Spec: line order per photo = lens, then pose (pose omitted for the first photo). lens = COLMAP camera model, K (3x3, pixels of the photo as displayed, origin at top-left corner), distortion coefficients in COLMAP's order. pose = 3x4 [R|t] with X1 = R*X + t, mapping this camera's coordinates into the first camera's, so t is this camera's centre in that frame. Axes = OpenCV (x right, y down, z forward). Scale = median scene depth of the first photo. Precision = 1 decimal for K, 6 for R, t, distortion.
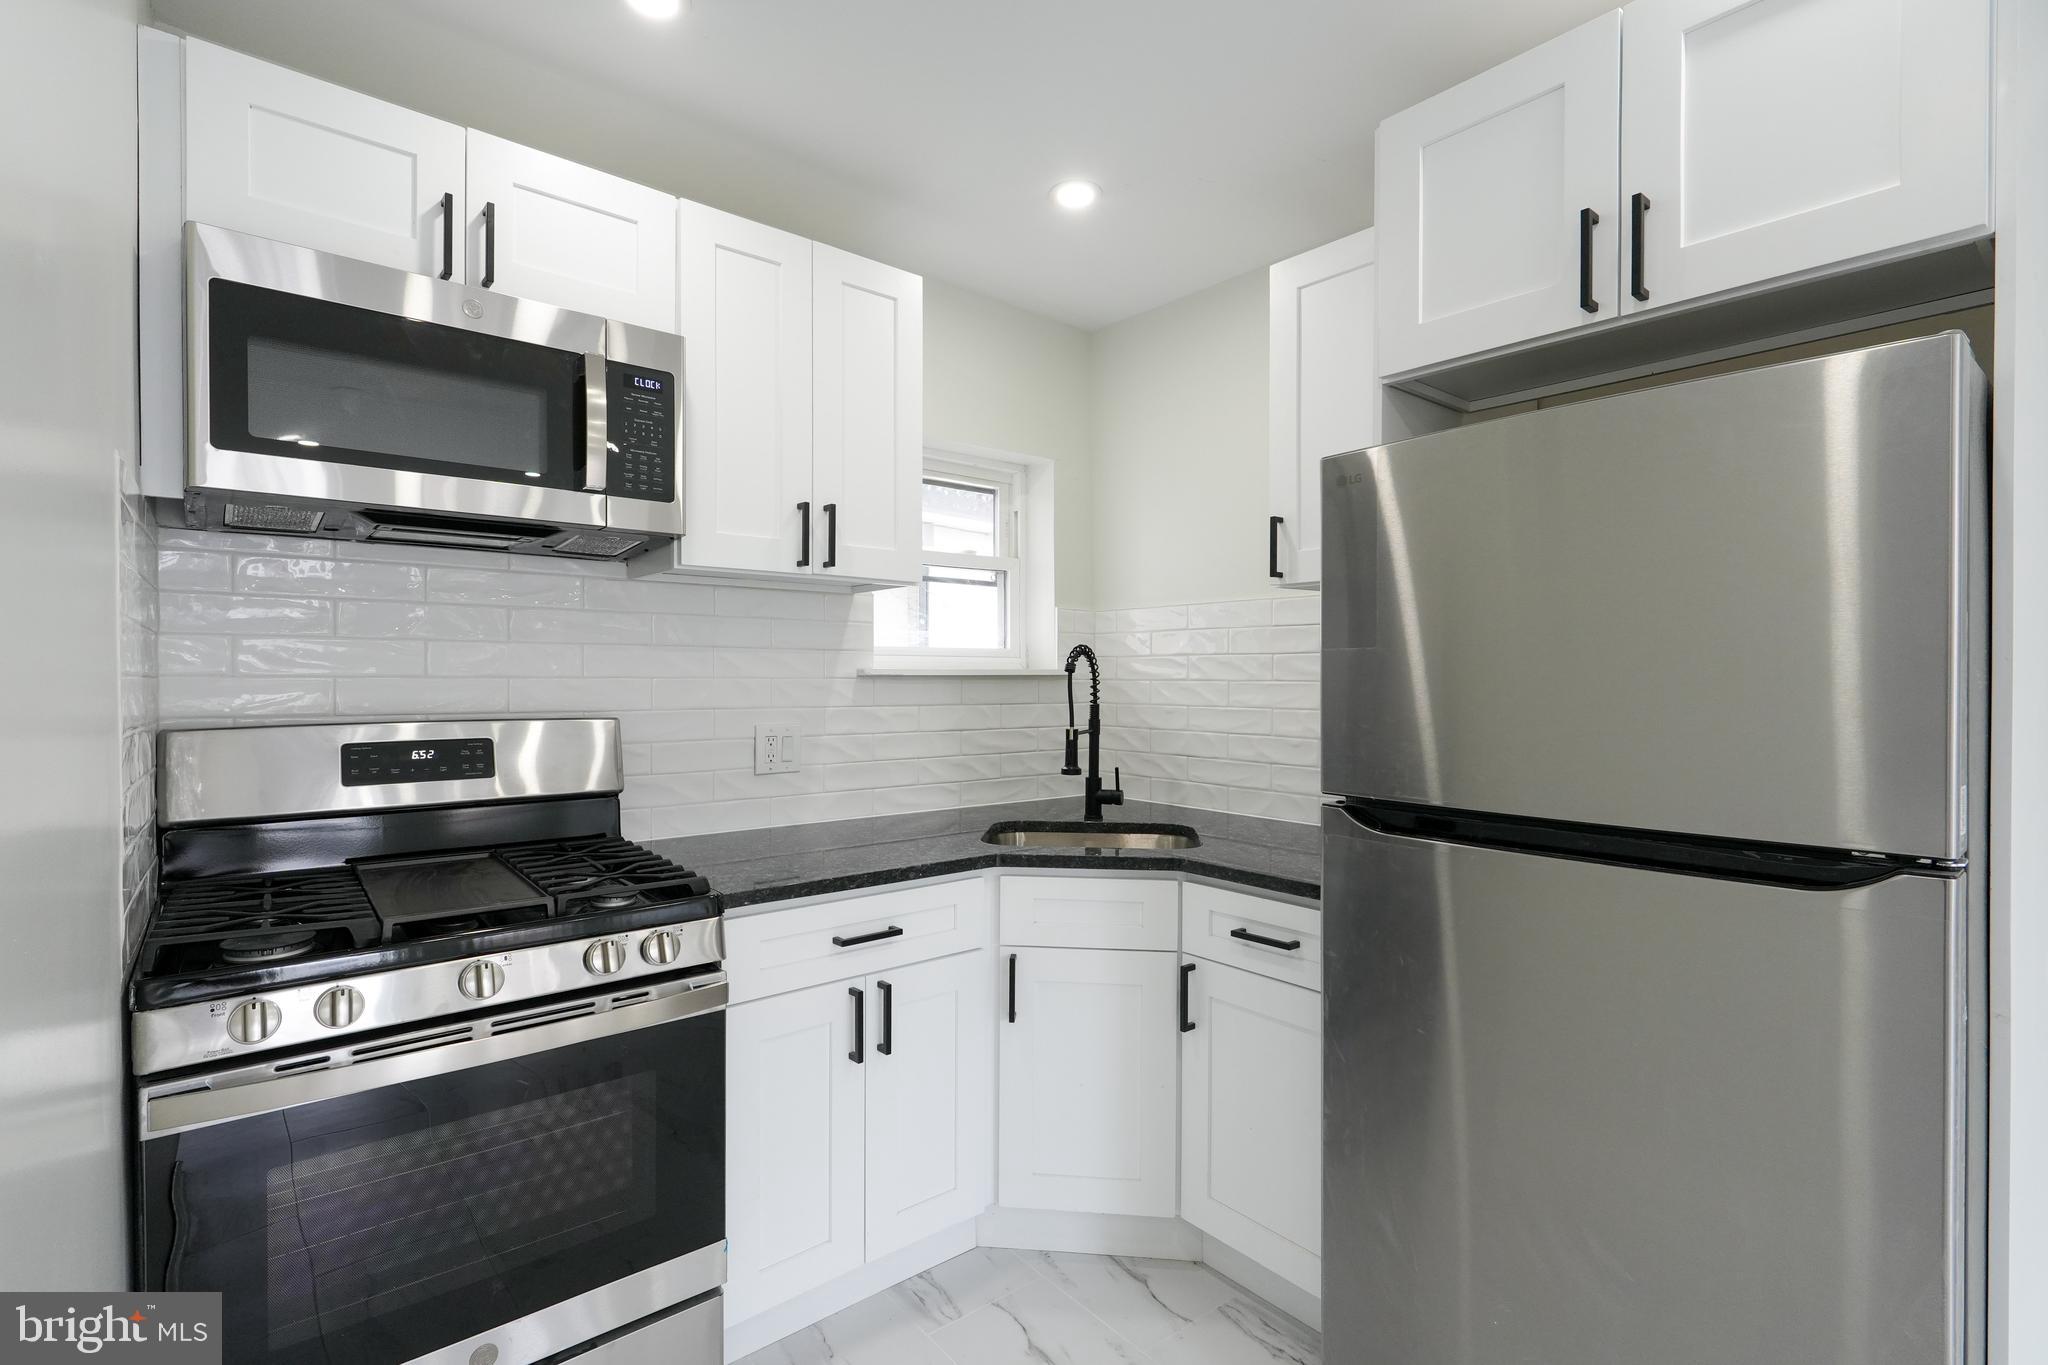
lens RADIAL K [[961.7, 0, 1024.0], [0, 961.7, 682.5], [0, 0, 1]] dist [0.002037, 0.000103]
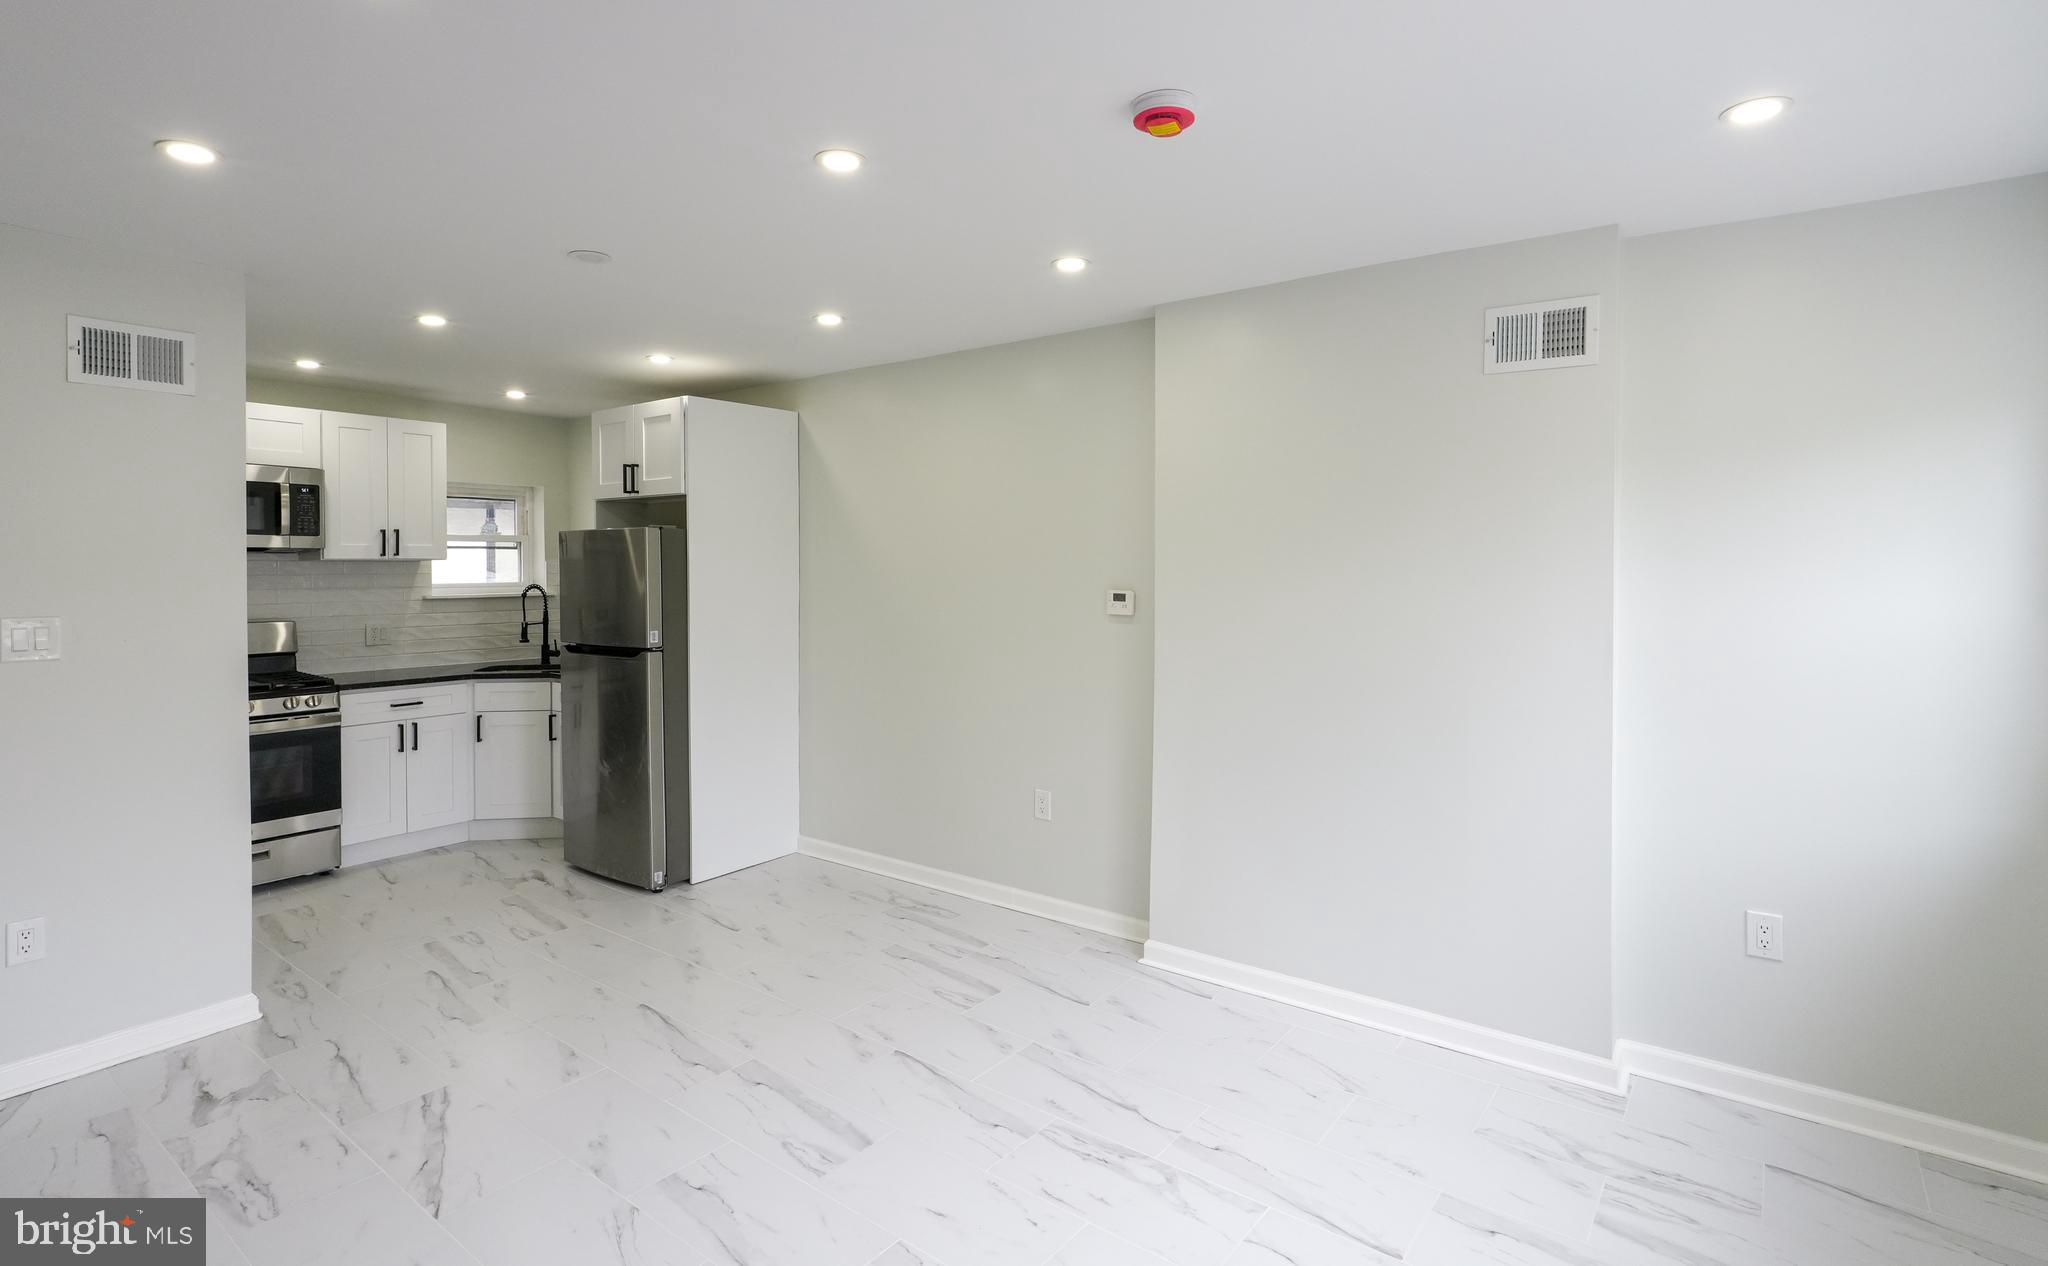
lens RADIAL K [[987.6, 0, 996.8], [0, 987.6, 571.1], [0, 0, 1]] dist [0.002358, 0.000259]
pose [[0.976023, -0.009806, 0.217445, 0.727303], [0.010298, 0.999946, -0.001129, -0.065813], [-0.217423, 0.003341, 0.976072, -1.734358]]
